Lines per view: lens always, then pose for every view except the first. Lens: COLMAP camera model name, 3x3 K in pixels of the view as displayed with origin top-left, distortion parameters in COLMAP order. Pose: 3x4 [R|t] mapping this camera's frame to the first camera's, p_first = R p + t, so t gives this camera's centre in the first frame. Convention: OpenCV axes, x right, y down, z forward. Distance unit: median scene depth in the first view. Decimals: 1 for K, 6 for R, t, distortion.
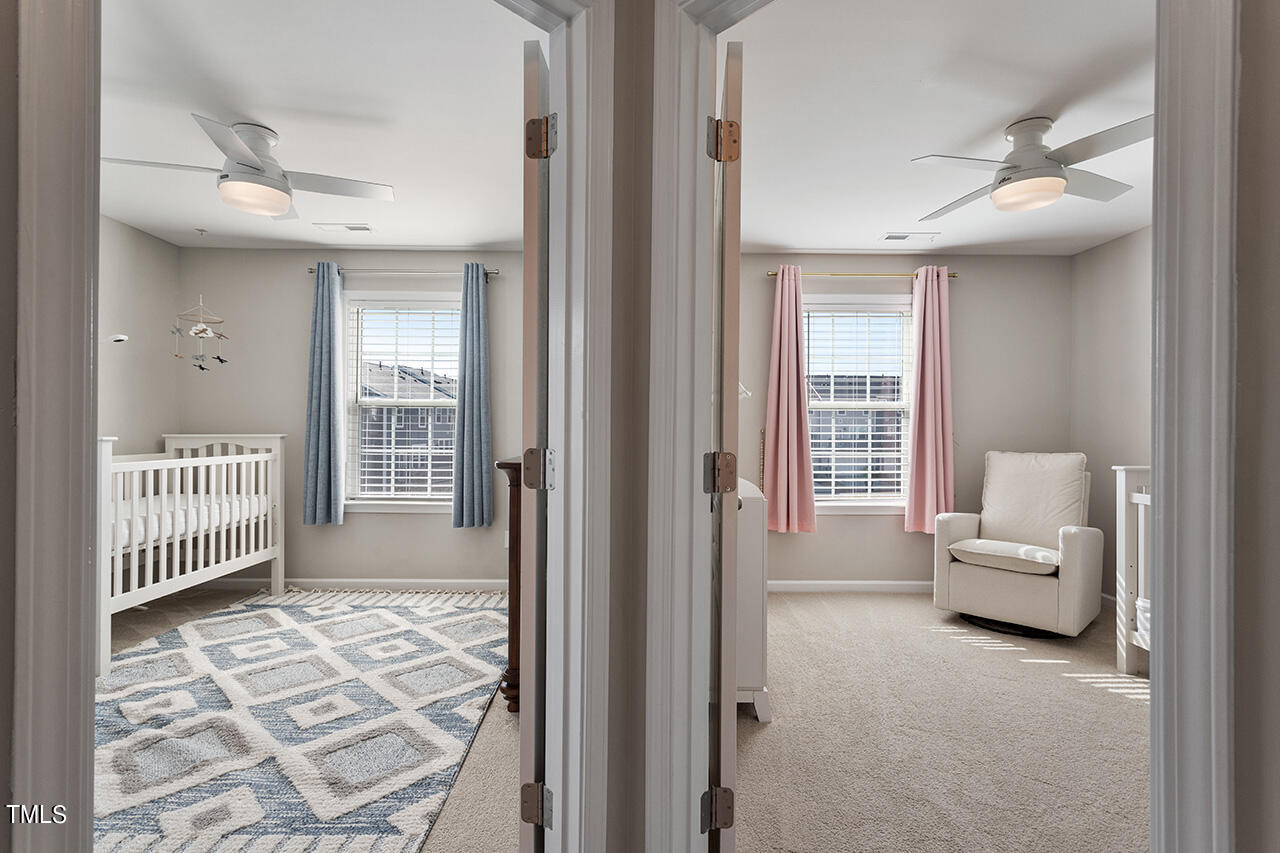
lens RADIAL K [[607.7, 0, 639.7], [0, 607.7, 424.4], [0, 0, 1]] dist [0.002593, 0.000303]
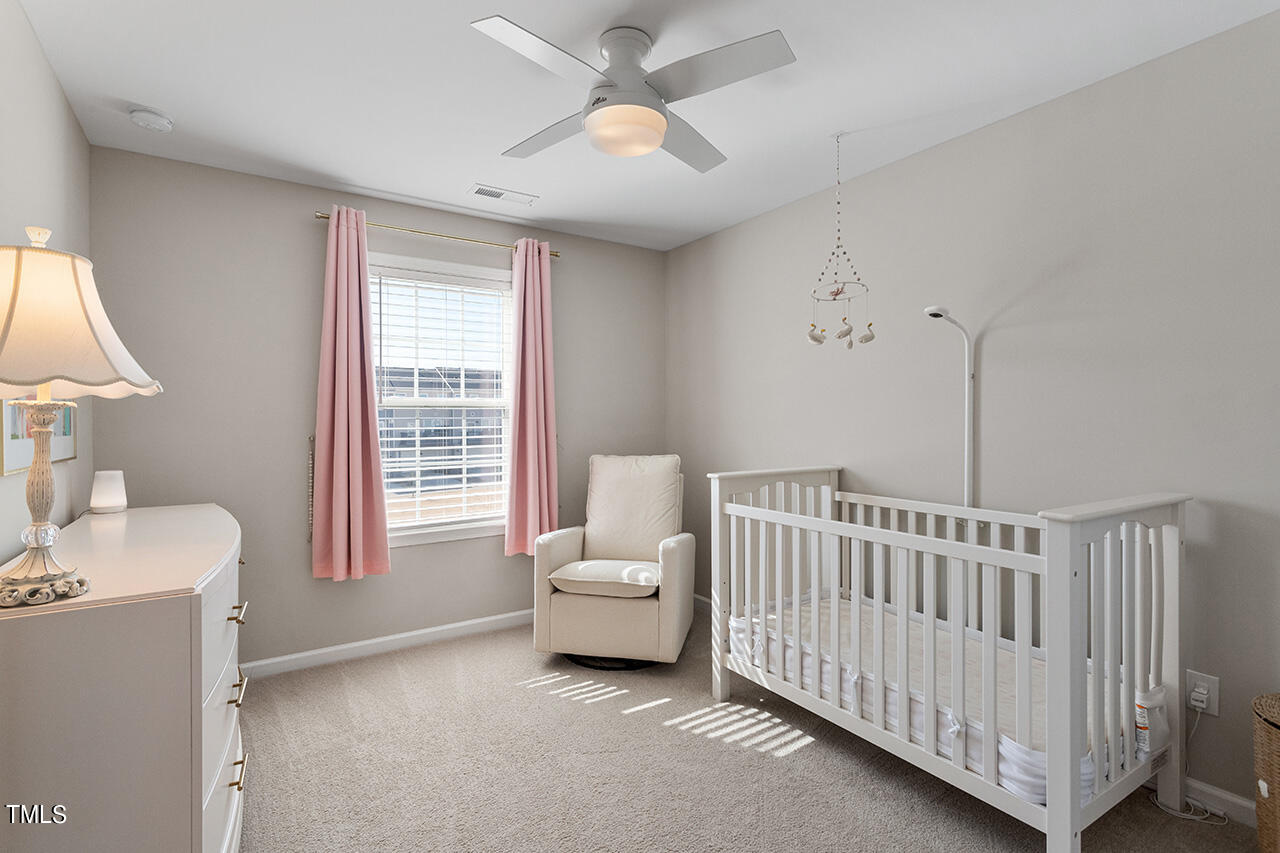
lens RADIAL K [[607.7, 0, 639.7], [0, 607.7, 424.4], [0, 0, 1]] dist [0.002593, 0.000303]
pose [[0.834274, -0.013364, 0.551188, 0.158000], [0.007172, 0.999885, 0.013387, -0.014366], [-0.551303, -0.007215, 0.834274, 0.244626]]
